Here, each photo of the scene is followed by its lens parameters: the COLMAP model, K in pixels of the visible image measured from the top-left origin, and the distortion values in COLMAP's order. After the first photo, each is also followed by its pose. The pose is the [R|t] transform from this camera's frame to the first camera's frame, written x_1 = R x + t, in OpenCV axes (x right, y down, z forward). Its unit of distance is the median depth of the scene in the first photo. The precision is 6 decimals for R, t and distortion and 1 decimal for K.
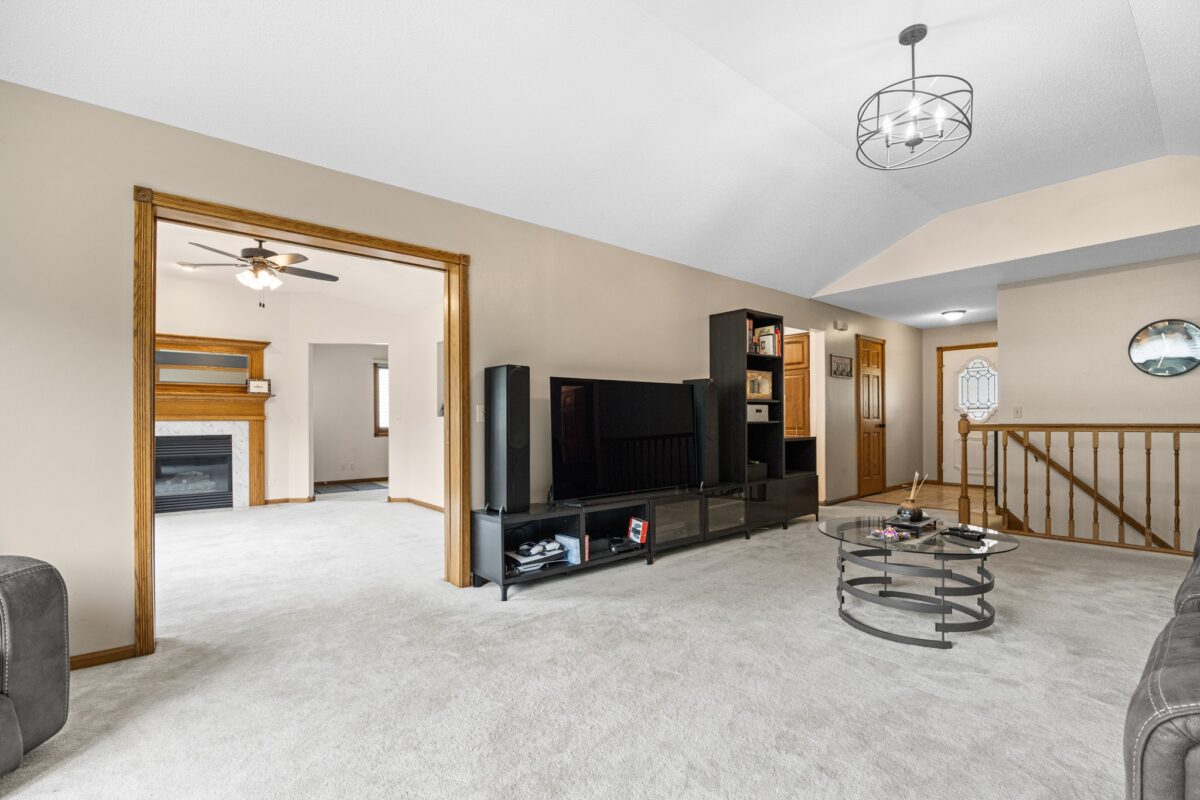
lens RADIAL K [[533.4, 0, 598.8], [0, 533.4, 418.9], [0, 0, 1]] dist [-0.013722, 0.000998]
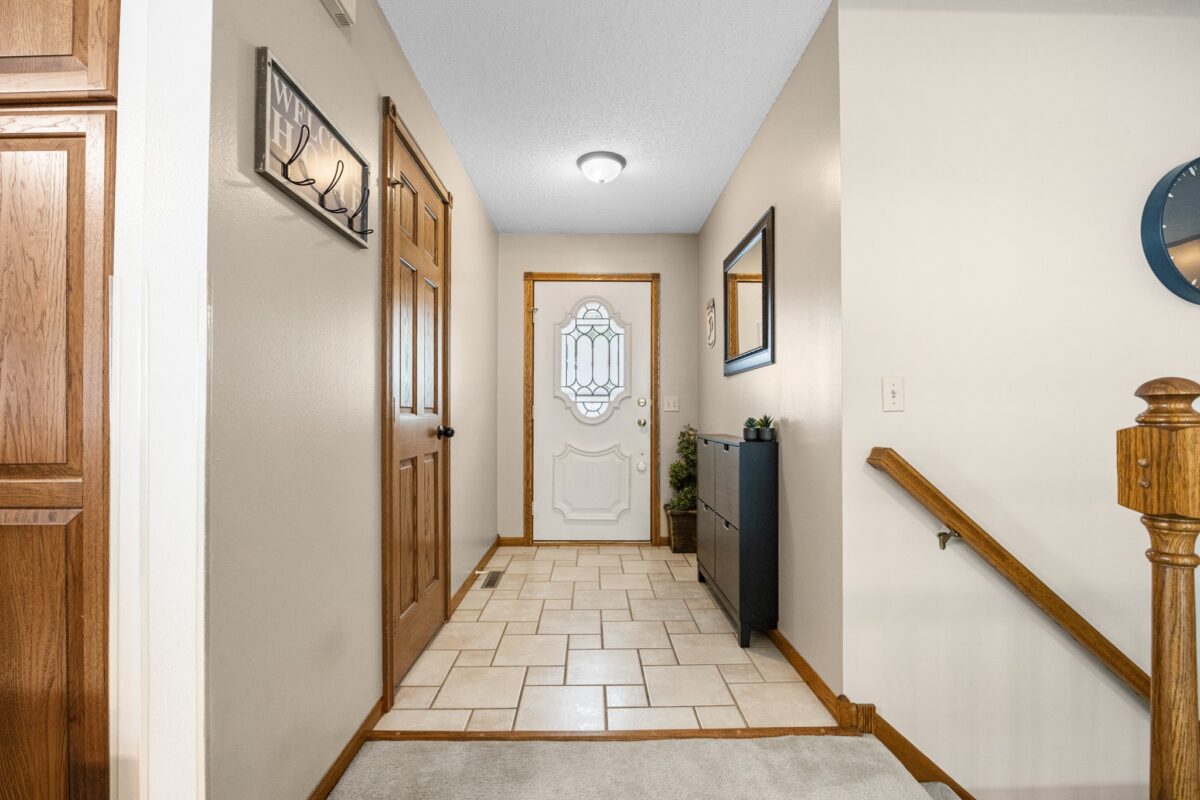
lens RADIAL K [[533.4, 0, 599.5], [0, 533.4, 411.7], [0, 0, 1]] dist [-0.013722, 0.000998]
pose [[0.631421, 0.009052, 0.775387, 0.656784], [-0.003752, 0.999956, -0.008619, 0.002557], [-0.775431, 0.002533, 0.631427, 1.409143]]
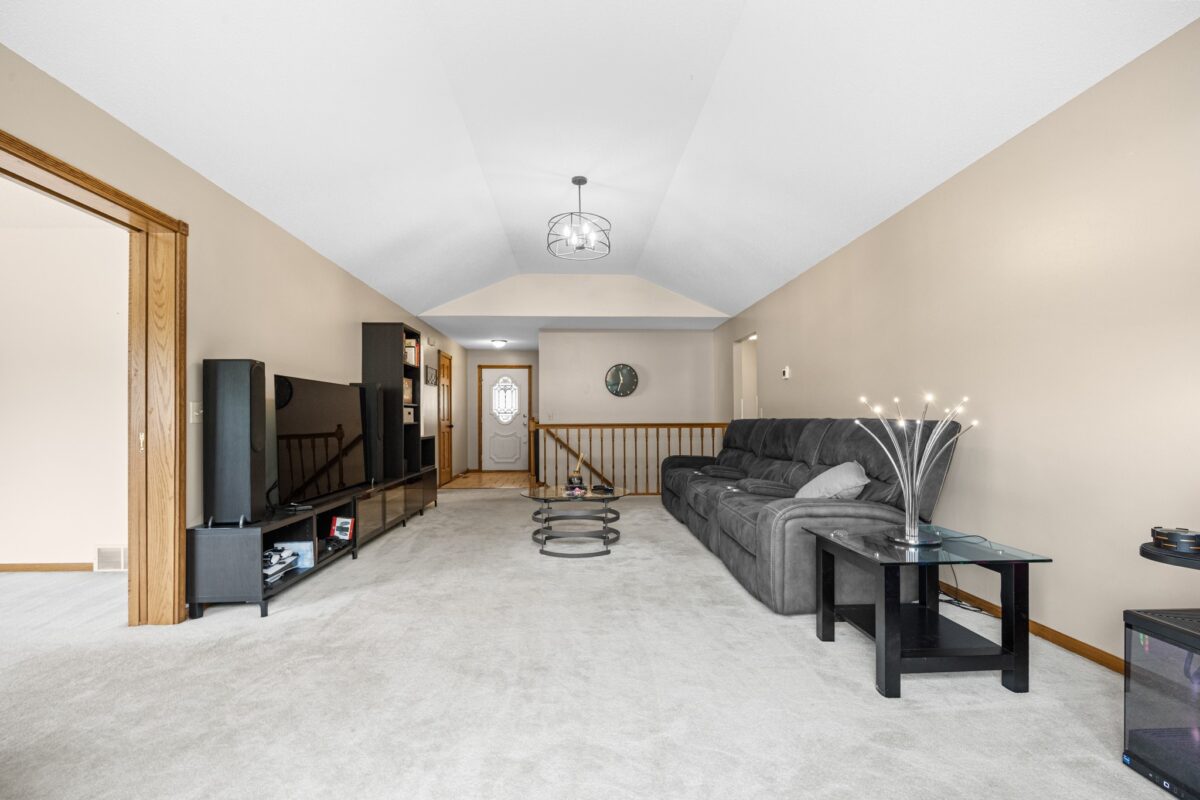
lens RADIAL K [[533.4, 0, 593.9], [0, 533.4, 416.3], [0, 0, 1]] dist [-0.013722, 0.000998]
pose [[0.610228, 0.007715, 0.792188, -0.470295], [0.000020, 0.999952, -0.009753, 0.003266], [-0.792226, 0.005968, 0.610199, -0.010926]]
